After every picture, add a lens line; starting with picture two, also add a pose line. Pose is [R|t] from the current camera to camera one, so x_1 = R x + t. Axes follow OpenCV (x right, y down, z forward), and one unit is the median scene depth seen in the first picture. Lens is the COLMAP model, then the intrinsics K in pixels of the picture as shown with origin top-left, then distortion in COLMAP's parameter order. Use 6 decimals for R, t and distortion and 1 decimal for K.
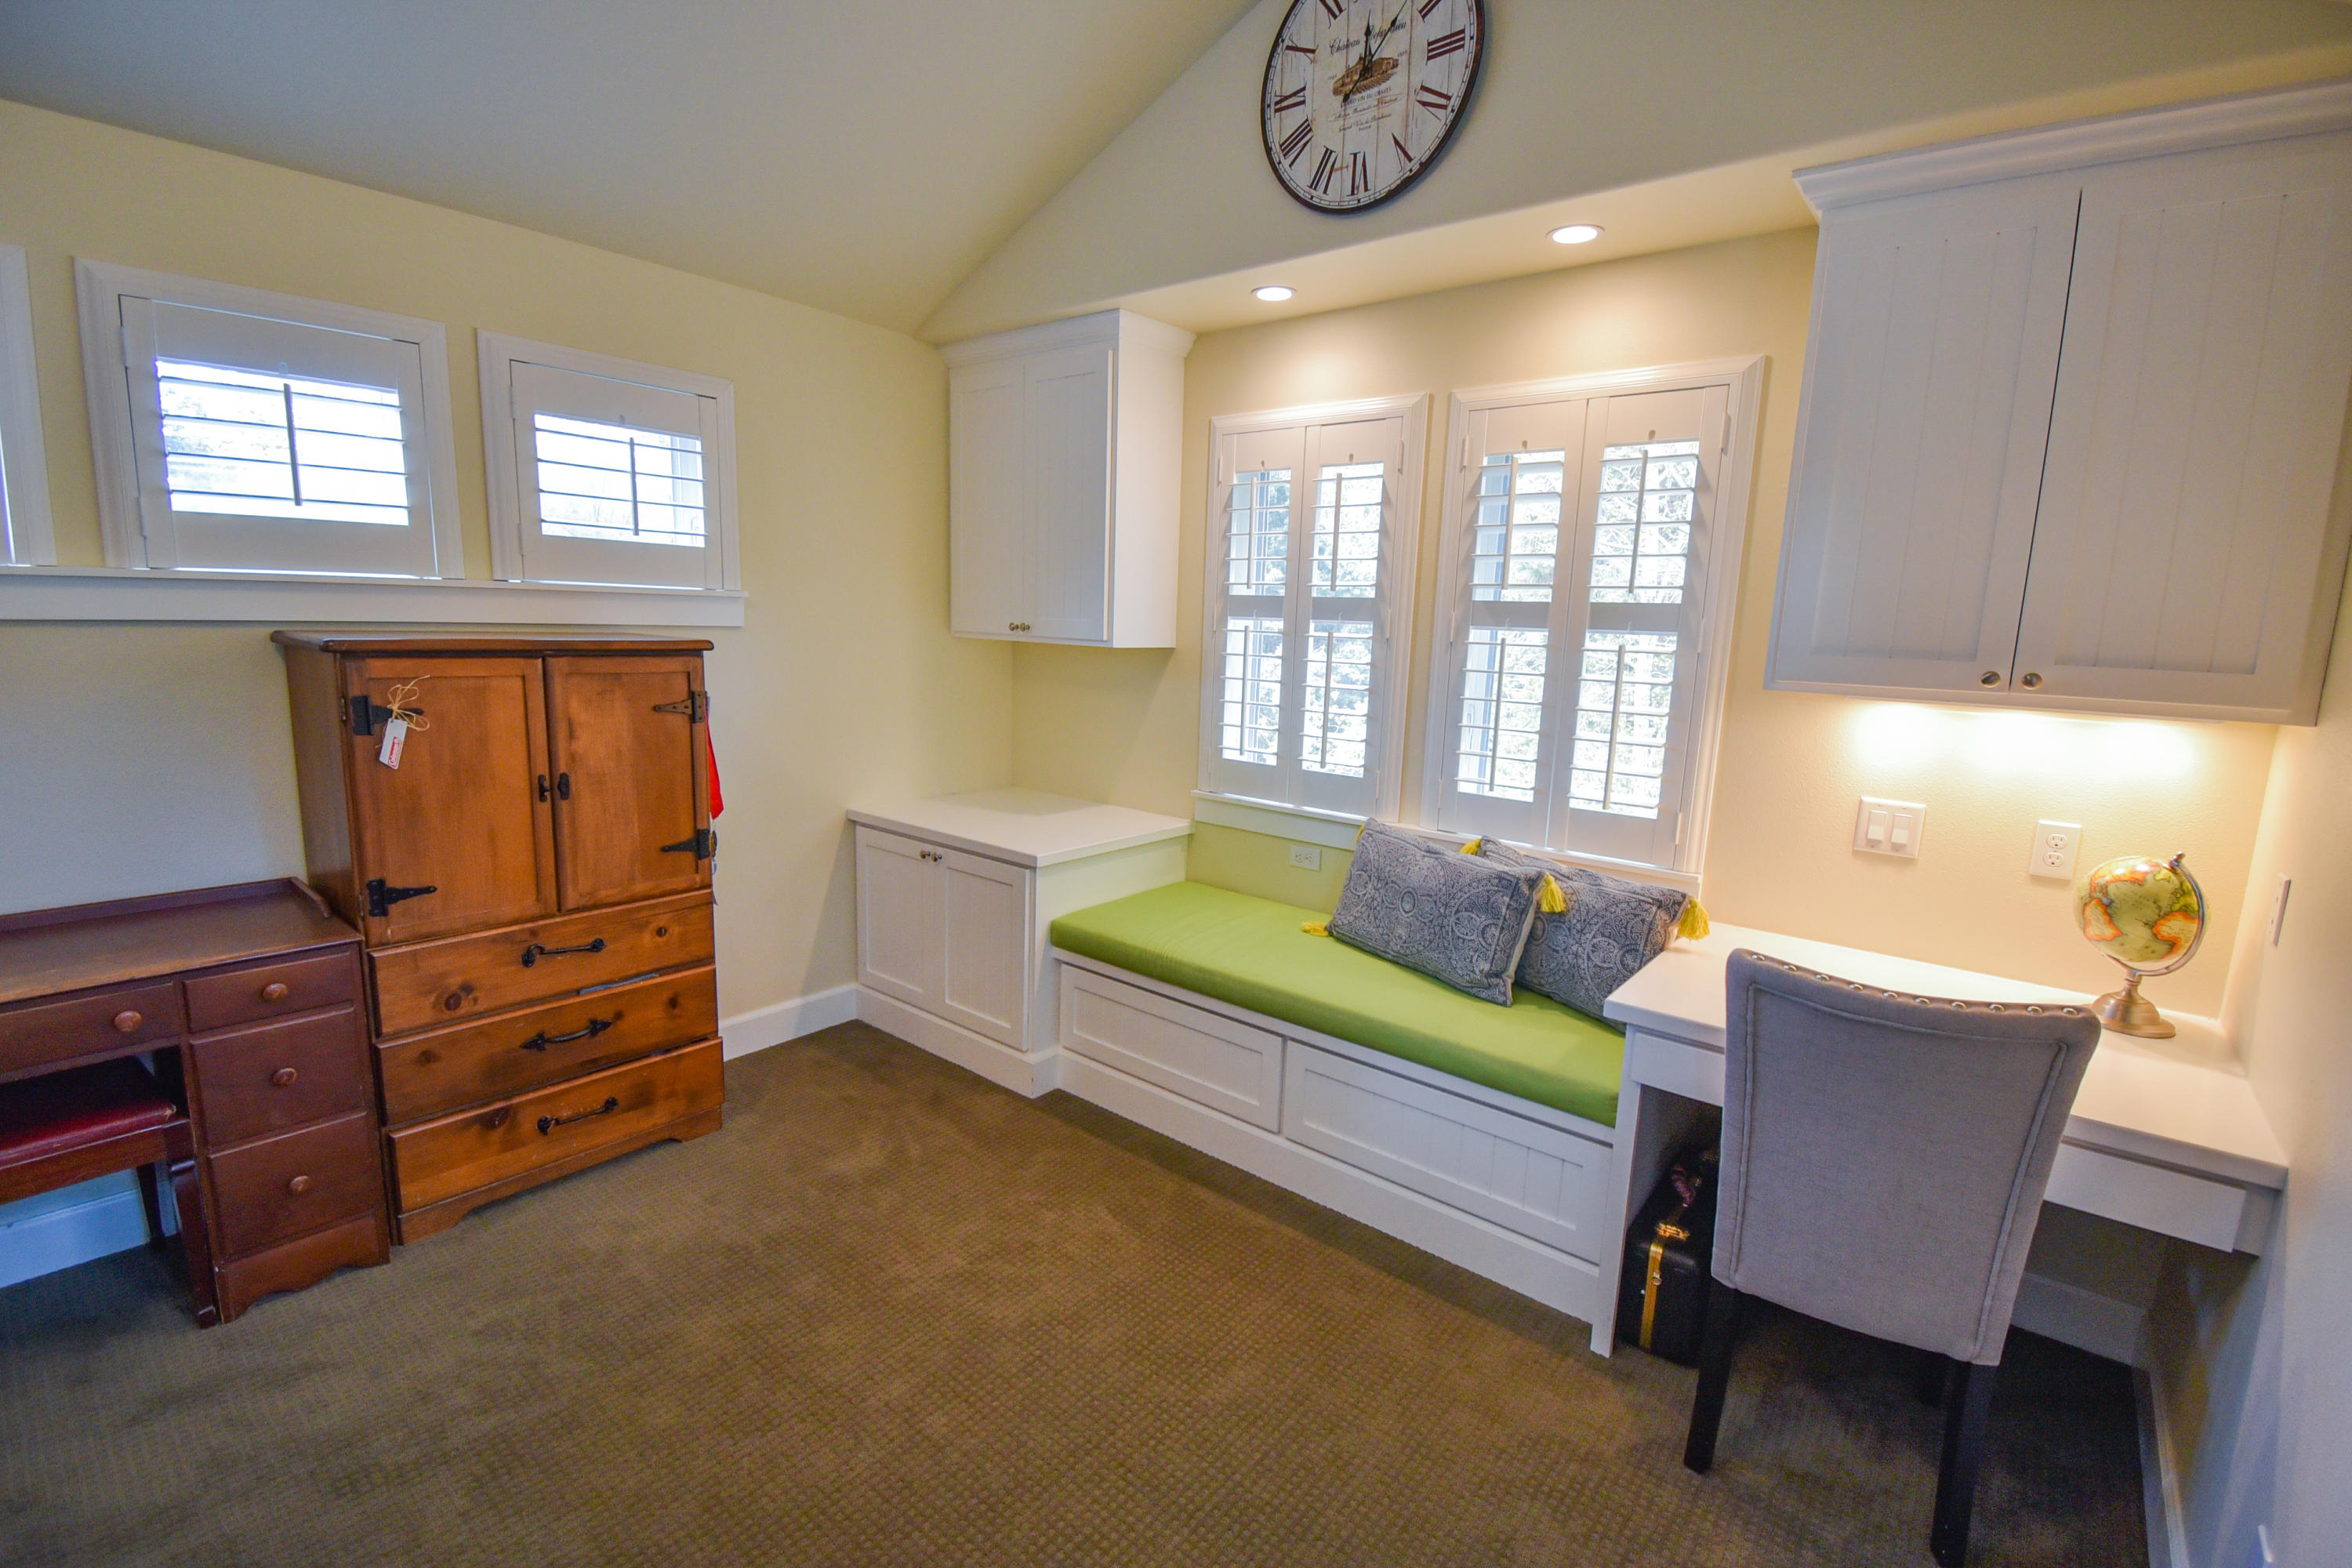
lens RADIAL K [[1002.0, 0, 1176.0], [0, 1002.0, 784.0], [0, 0, 1]] dist [0.014213, -0.021195]
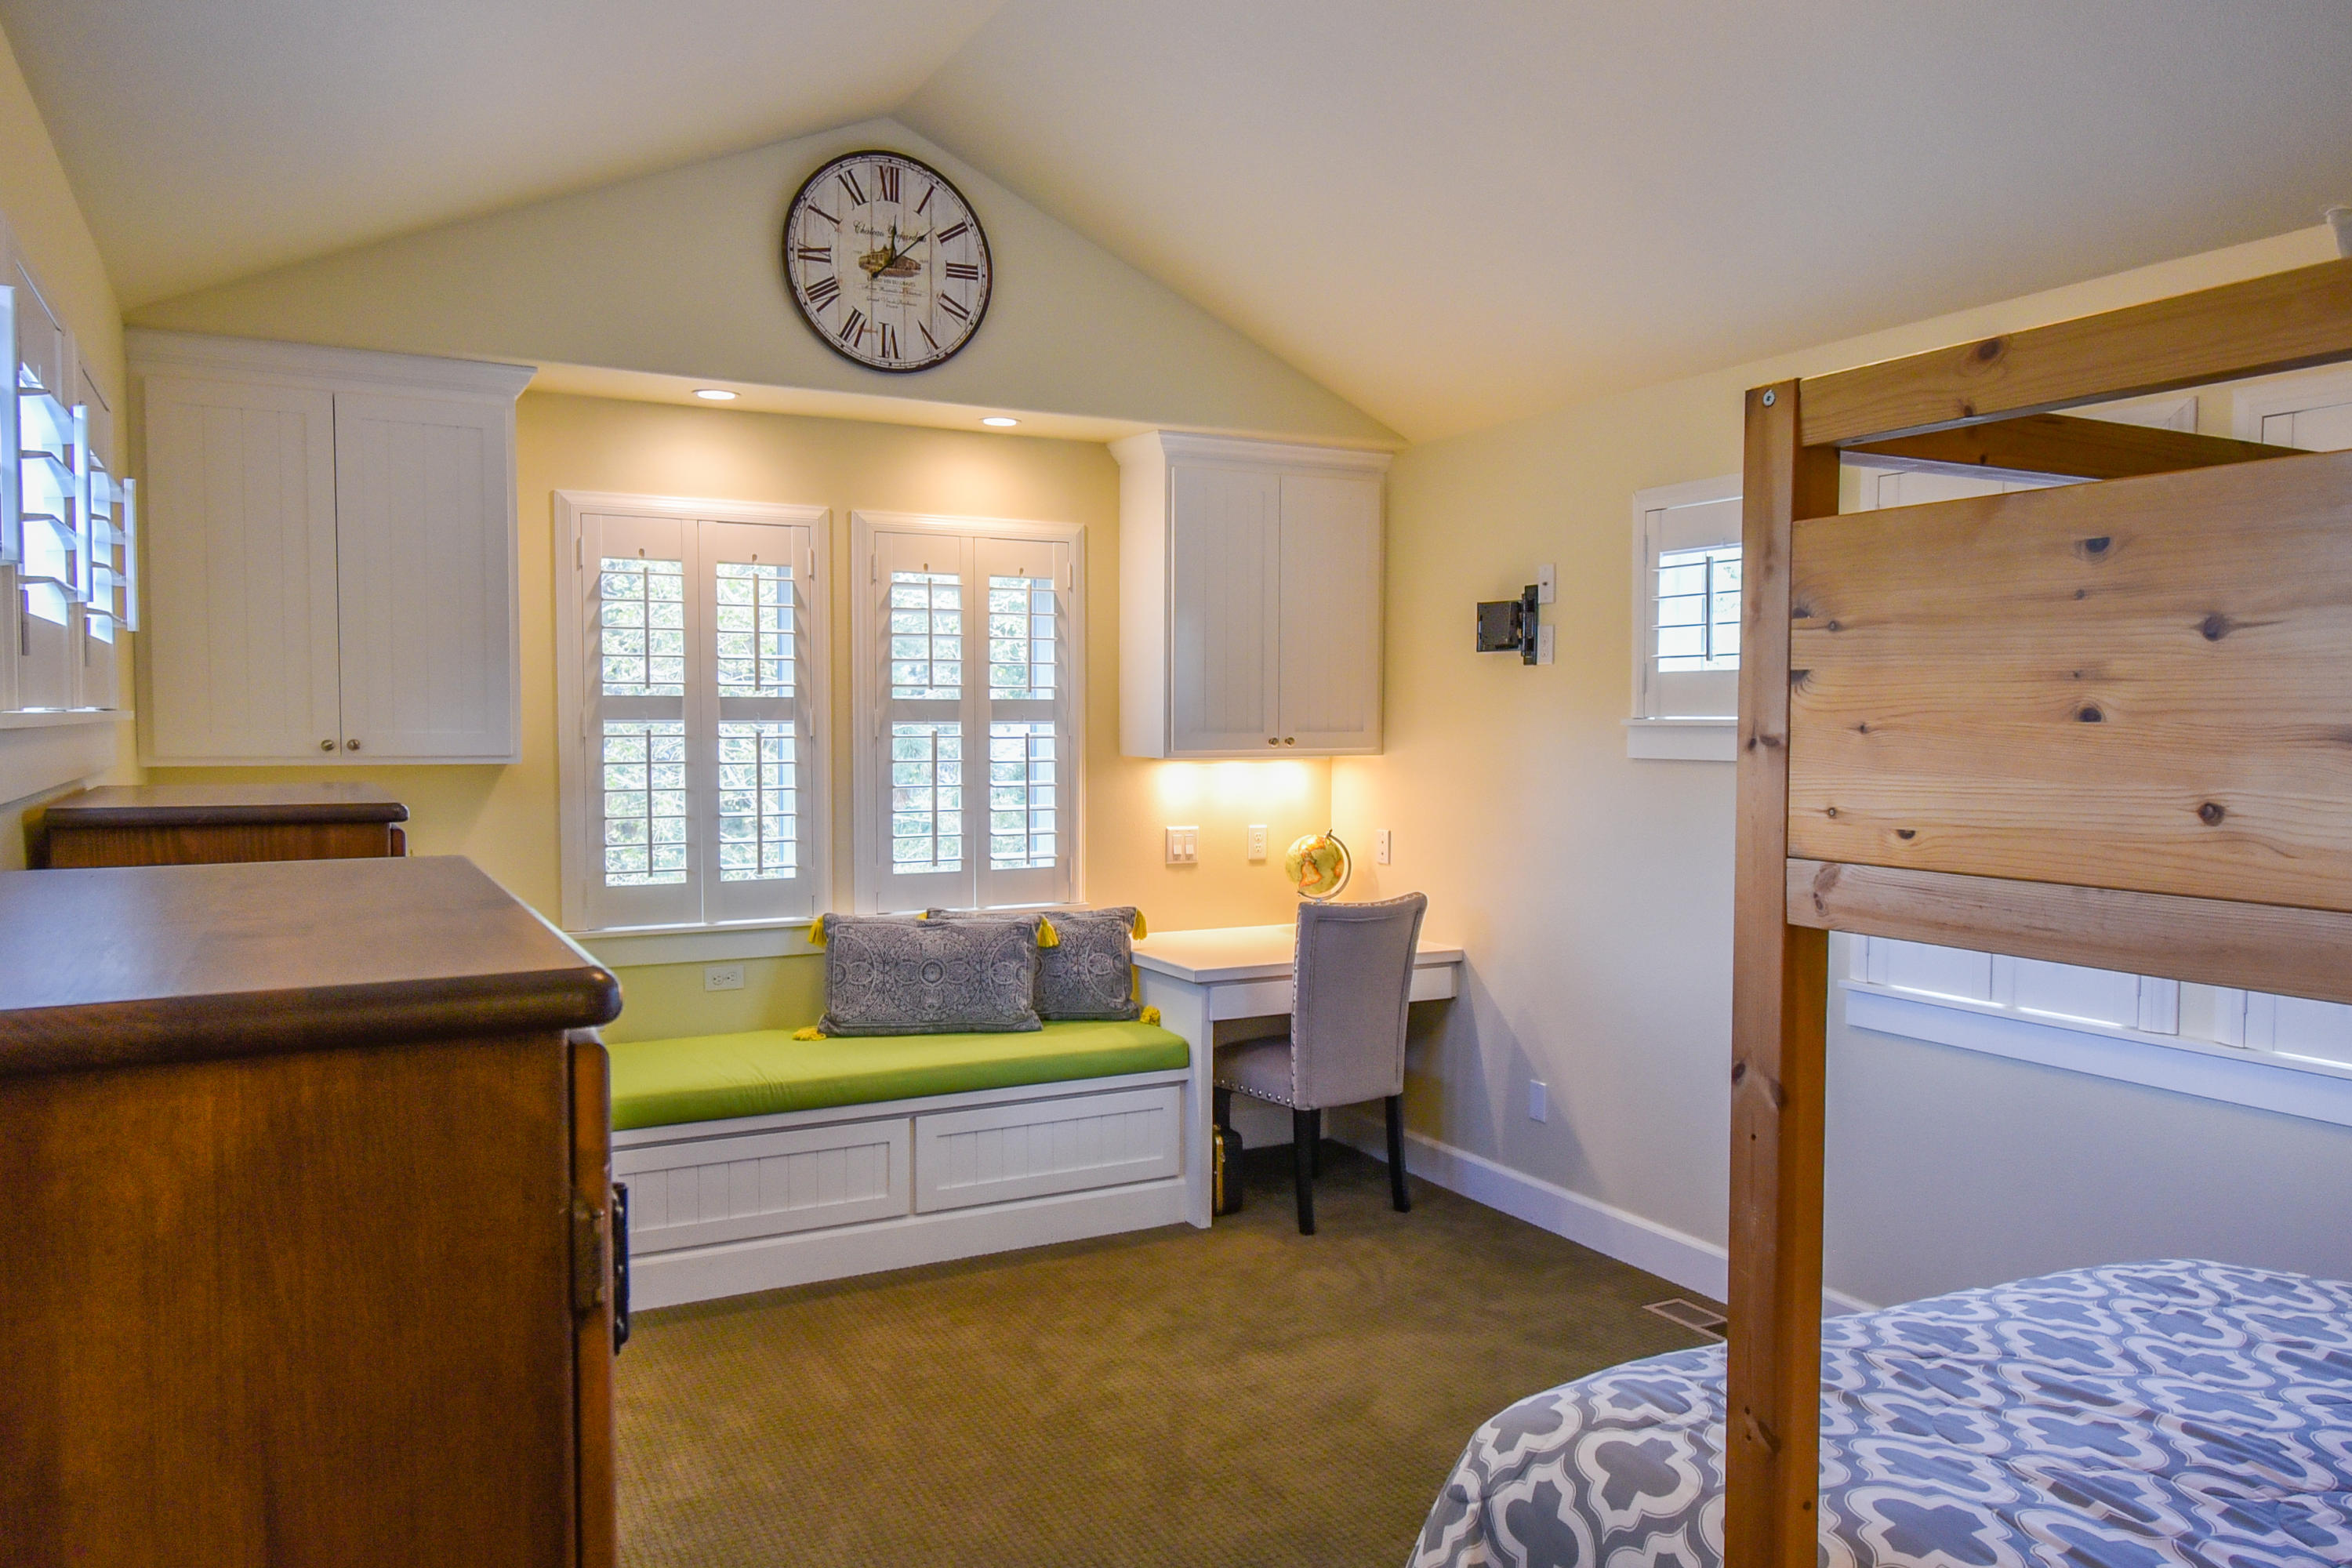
lens RADIAL K [[1500.2, 0, 1176.0], [0, 1500.2, 784.0], [0, 0, 1]] dist [0.003076, 0.000271]
pose [[0.431962, -0.076315, 0.898657, -1.221137], [0.161137, 0.986912, 0.006355, -0.058407], [-0.887380, 0.142062, 0.438605, 0.016862]]
